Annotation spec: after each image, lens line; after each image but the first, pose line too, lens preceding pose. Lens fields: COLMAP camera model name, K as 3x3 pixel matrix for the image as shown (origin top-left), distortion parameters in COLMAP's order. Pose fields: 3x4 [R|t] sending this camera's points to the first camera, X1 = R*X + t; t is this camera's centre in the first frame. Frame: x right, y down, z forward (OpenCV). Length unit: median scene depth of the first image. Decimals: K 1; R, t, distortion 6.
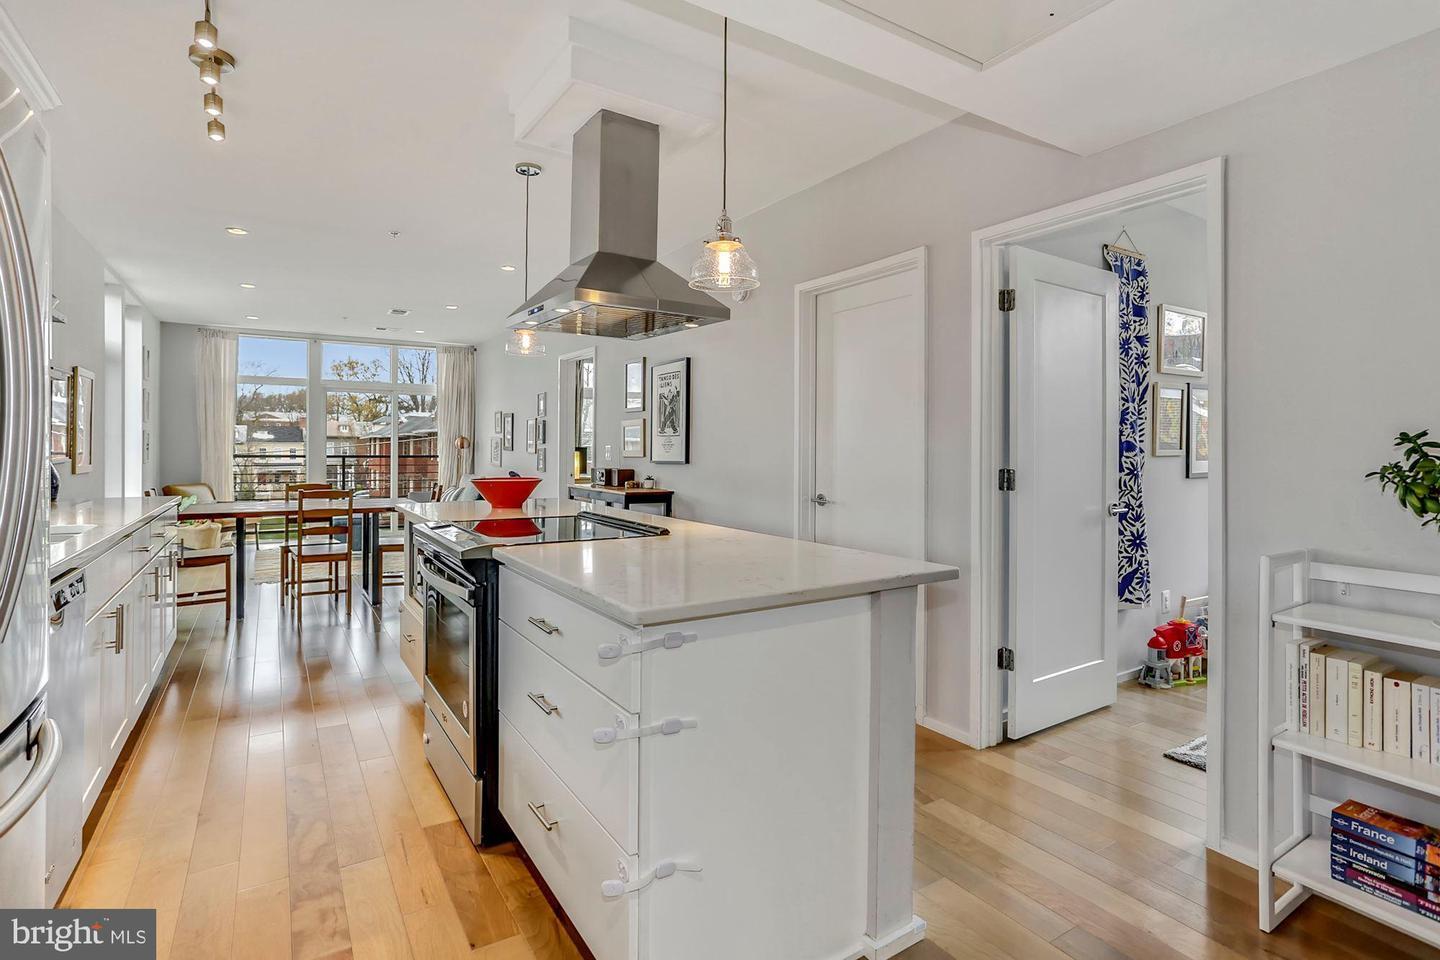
lens RADIAL K [[730.0, 0, 712.6], [0, 730.0, 447.8], [0, 0, 1]] dist [-0.037085, 0.000071]
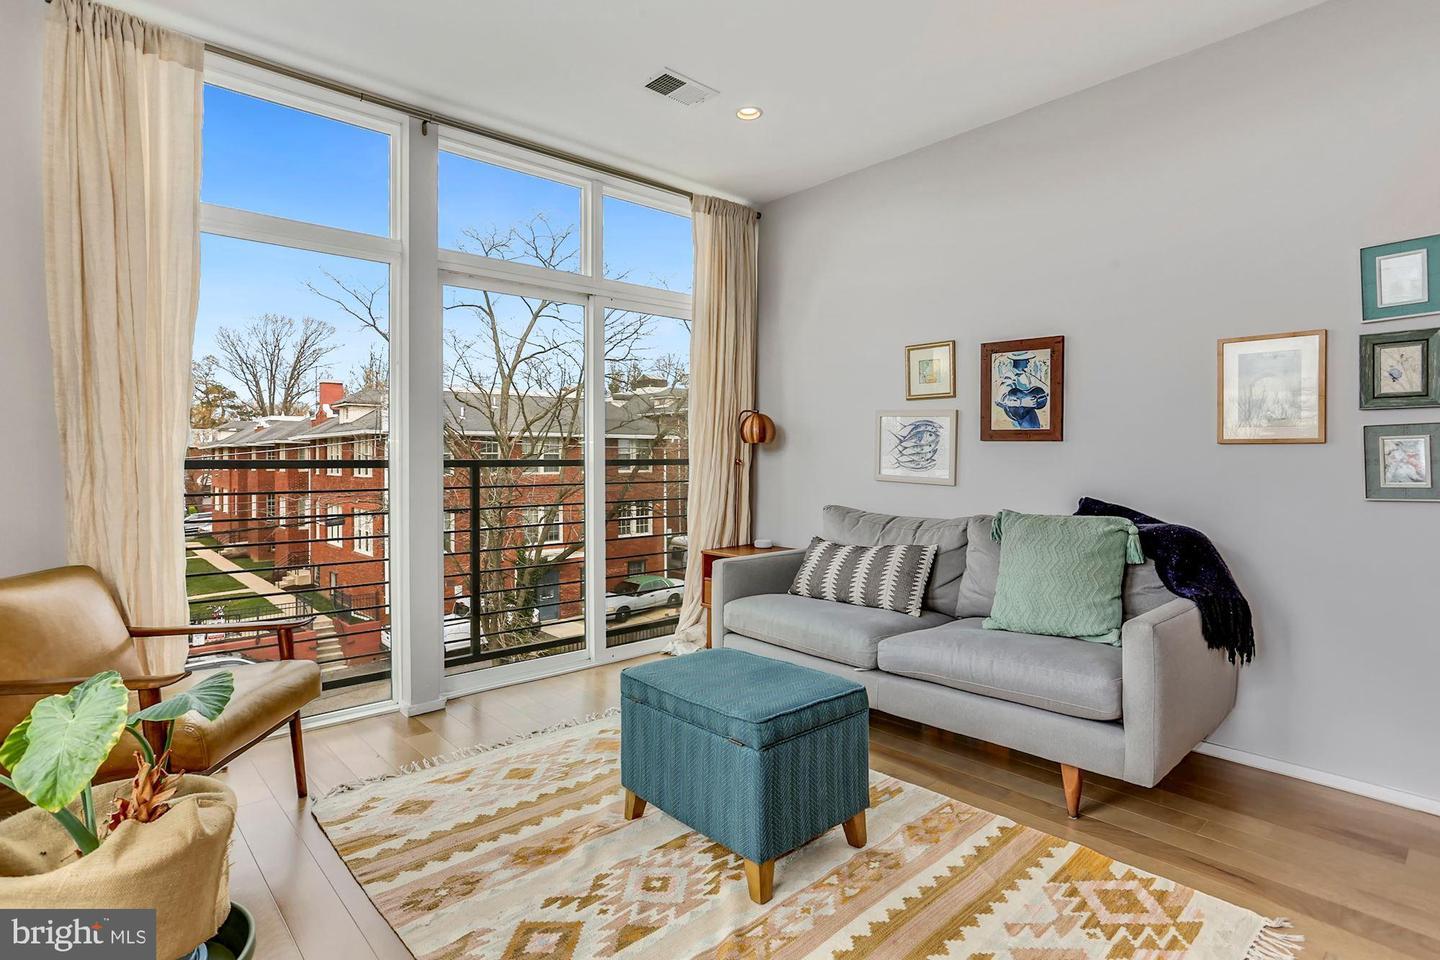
lens RADIAL K [[731.0, 0, 714.0], [0, 731.0, 467.9], [0, 0, 1]] dist [-0.003461, -0.000165]
pose [[0.983026, -0.012164, 0.183061, -0.440943], [0.009463, 0.999833, 0.015620, 0.009013], [-0.183220, -0.013622, 0.982978, 0.577571]]
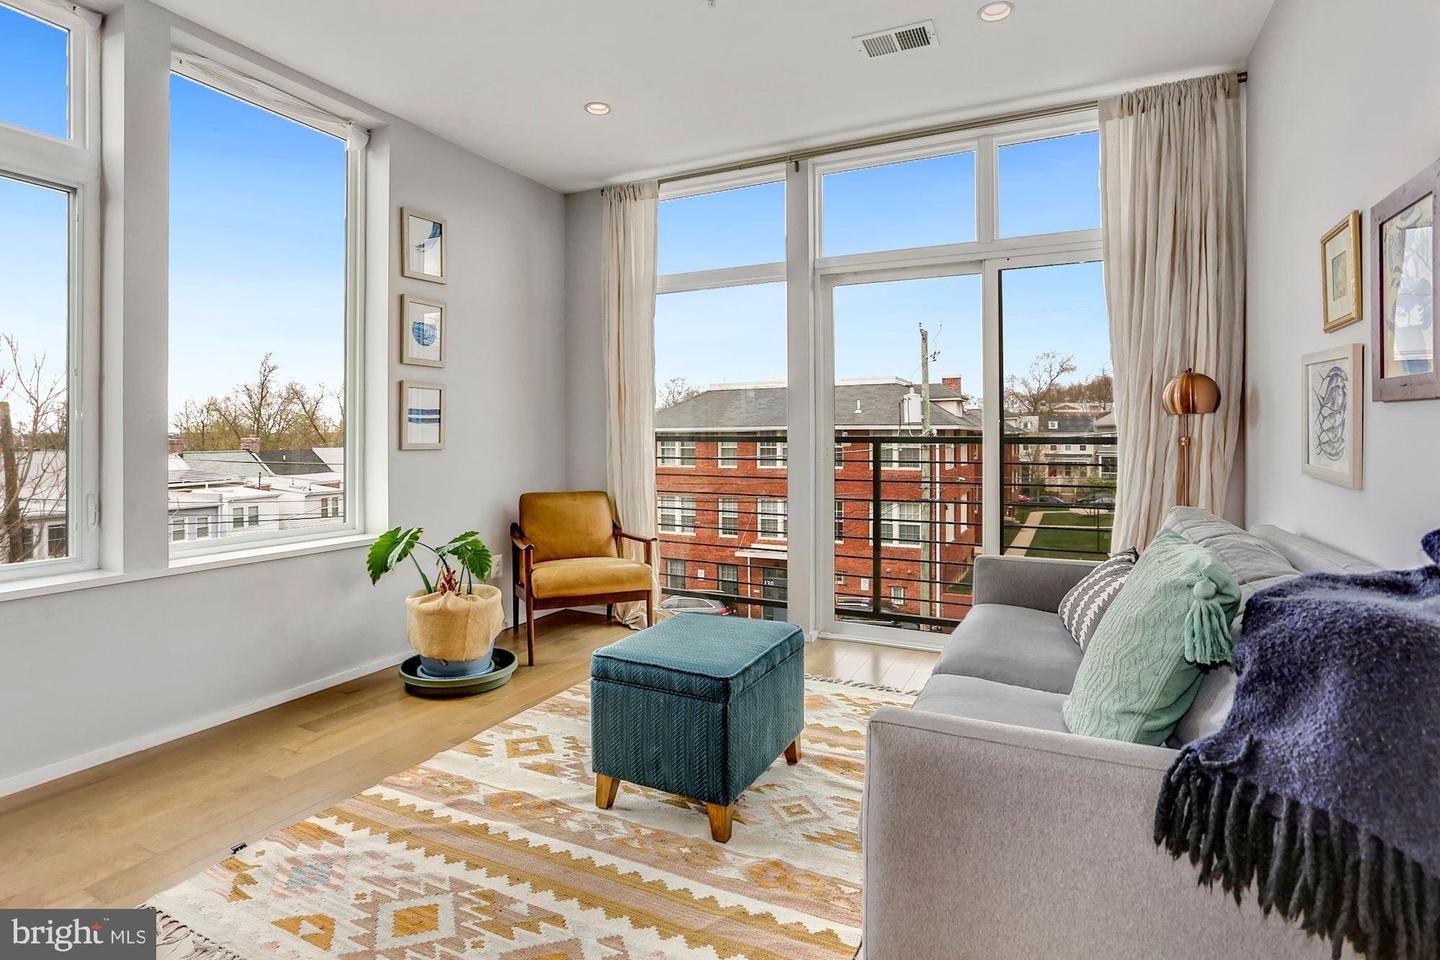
lens RADIAL K [[730.0, 0, 712.6], [0, 730.0, 447.8], [0, 0, 1]] dist [-0.037085, 0.000071]
pose [[0.522134, 0.007232, -0.852833, -0.192732], [0.003016, 0.999942, 0.010326, 0.011701], [0.852858, -0.007963, 0.522082, 0.671969]]
